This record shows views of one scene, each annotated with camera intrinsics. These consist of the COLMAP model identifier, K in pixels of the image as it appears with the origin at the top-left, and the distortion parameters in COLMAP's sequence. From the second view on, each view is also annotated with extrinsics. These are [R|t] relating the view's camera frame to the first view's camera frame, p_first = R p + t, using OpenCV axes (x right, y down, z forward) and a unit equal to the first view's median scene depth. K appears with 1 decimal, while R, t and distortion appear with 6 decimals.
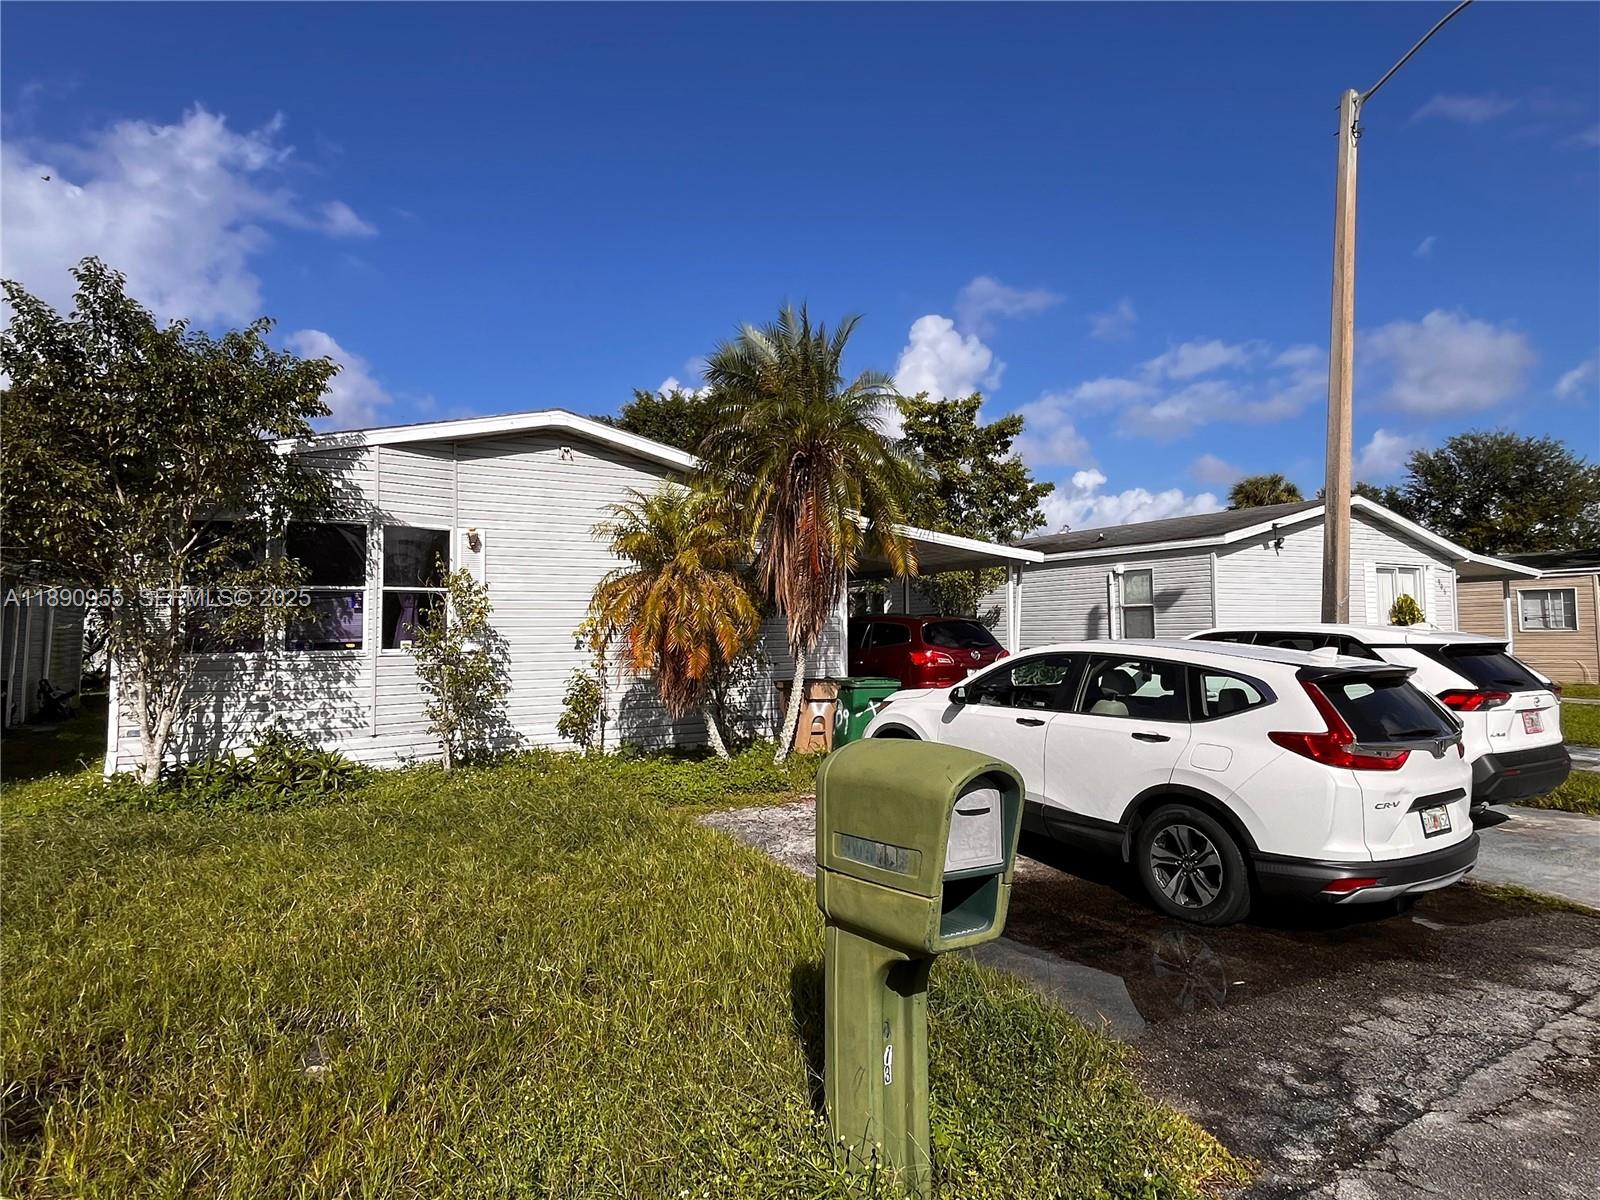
lens RADIAL K [[879.3, 0, 801.4], [0, 879.3, 588.9], [0, 0, 1]] dist [-0.001850, -0.000620]
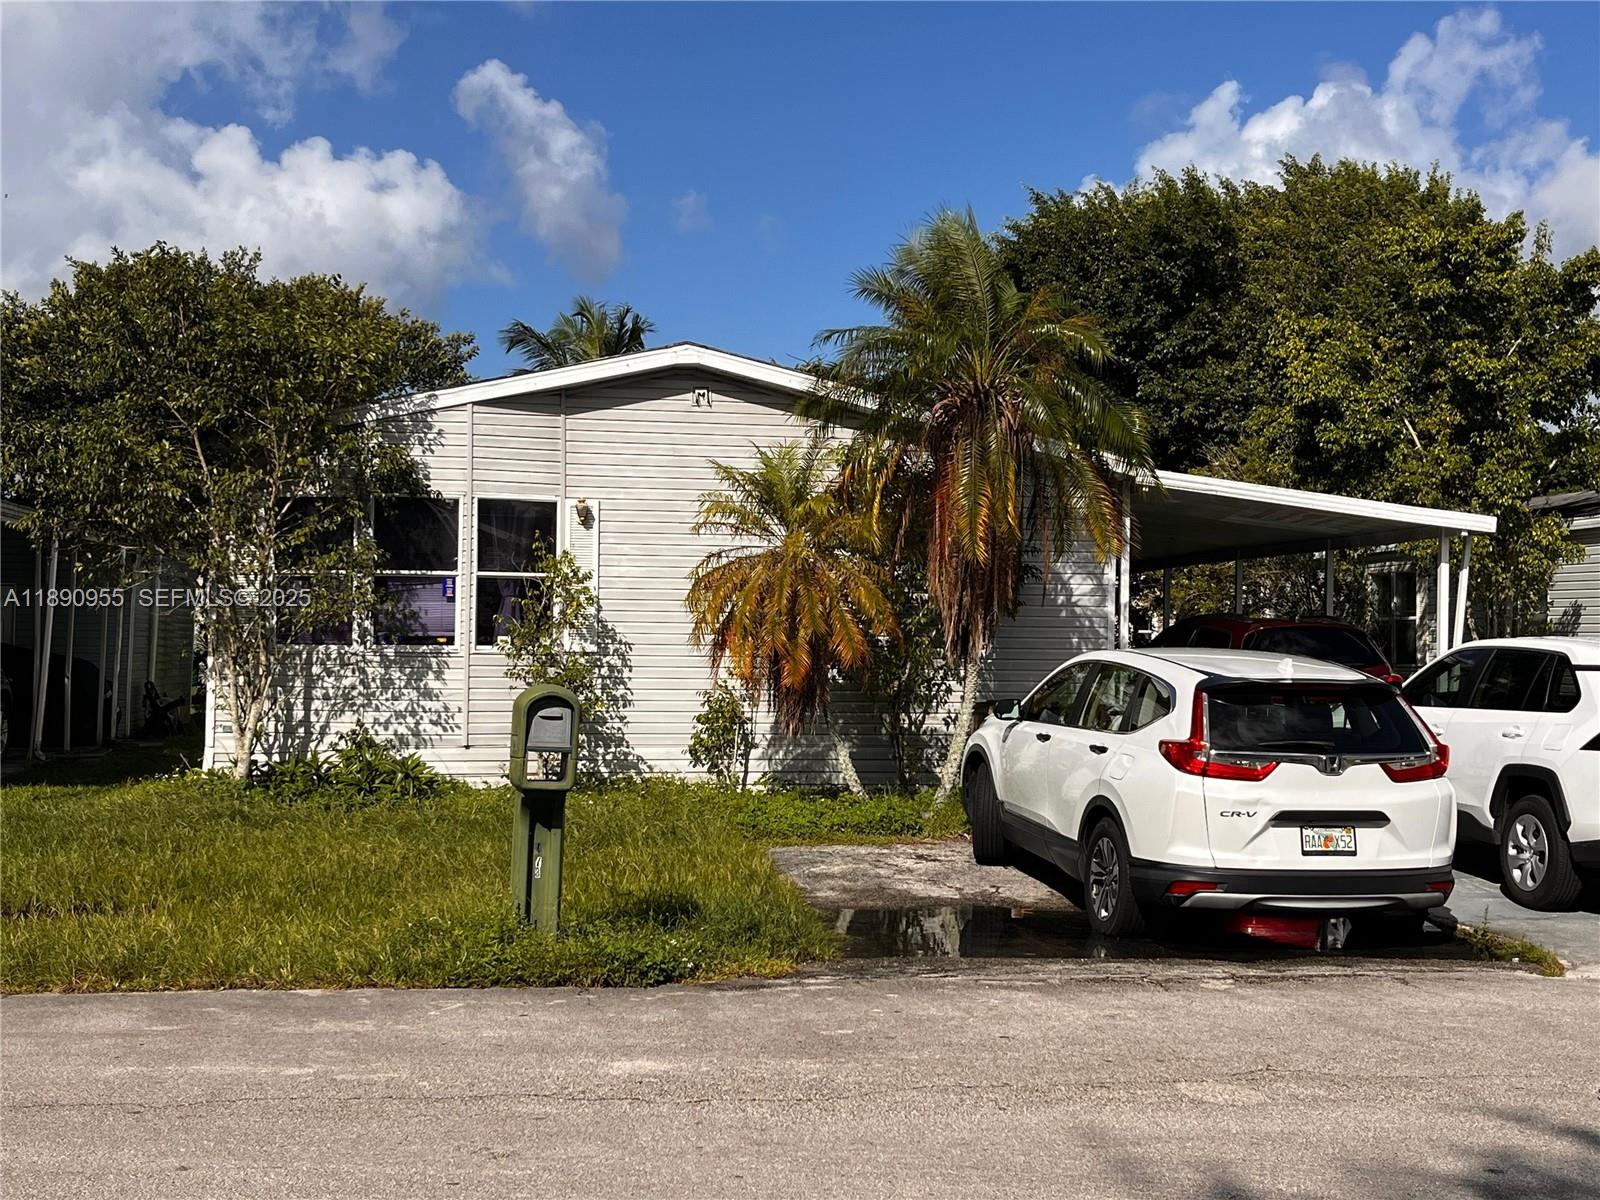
lens RADIAL K [[1773.3, 0, 800.0], [0, 1773.3, 600.0], [0, 0, 1]] dist [0.065365, -0.006798]
pose [[0.934593, 0.013741, -0.355453, 0.424798], [-0.004614, 0.999638, 0.026512, -0.022082], [0.355689, -0.023138, 0.934318, -0.489989]]
